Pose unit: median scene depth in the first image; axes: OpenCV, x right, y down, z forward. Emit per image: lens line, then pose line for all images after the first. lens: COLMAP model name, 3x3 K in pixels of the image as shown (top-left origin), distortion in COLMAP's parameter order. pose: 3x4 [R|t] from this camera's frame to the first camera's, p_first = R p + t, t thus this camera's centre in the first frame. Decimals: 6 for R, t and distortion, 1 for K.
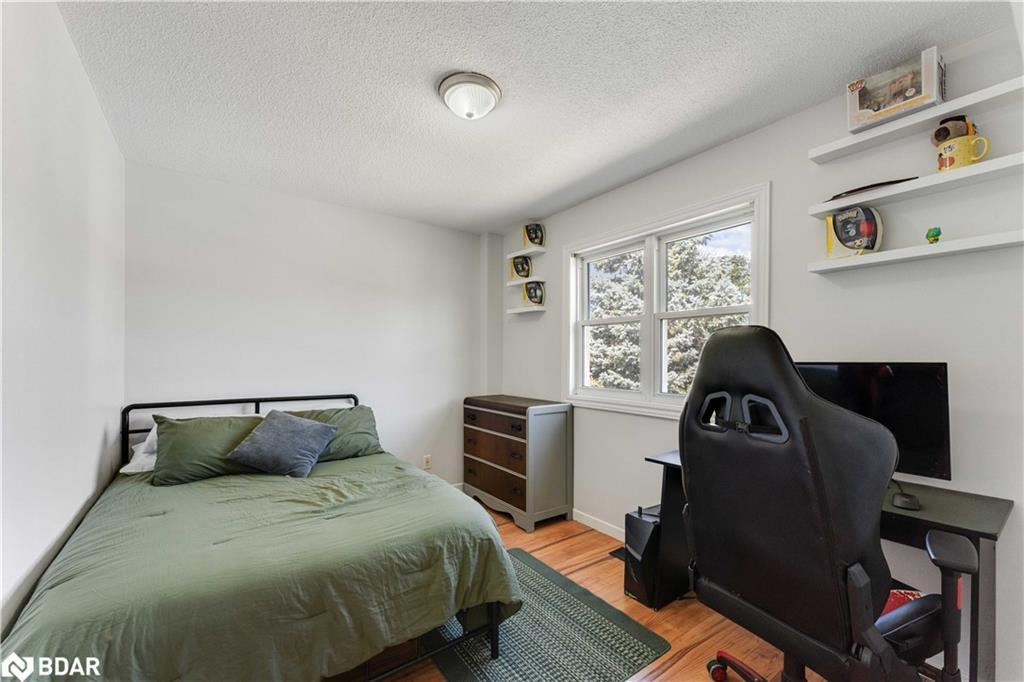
lens RADIAL K [[414.6, 0, 509.5], [0, 414.6, 360.2], [0, 0, 1]] dist [-0.000691, -0.000173]
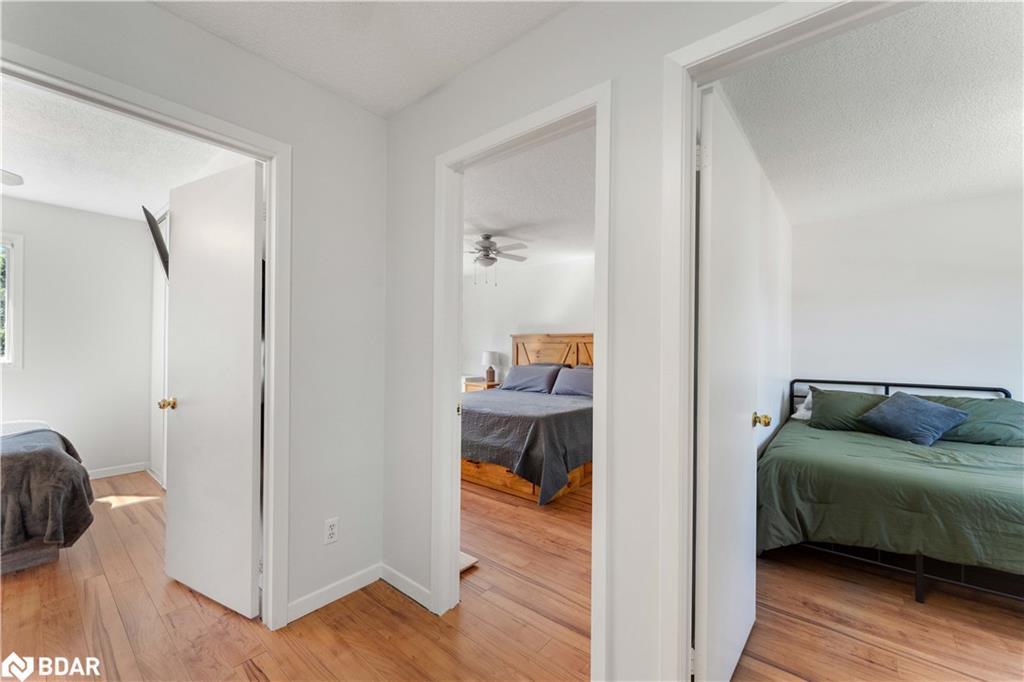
lens RADIAL K [[405.6, 0, 512.6], [0, 405.6, 347.0], [0, 0, 1]] dist [0.001215, 0.000261]
pose [[0.247995, -0.005785, -0.968744, 0.383336], [-0.006242, 0.999952, -0.007569, 0.001062], [0.968741, 0.007924, 0.247947, -0.510142]]
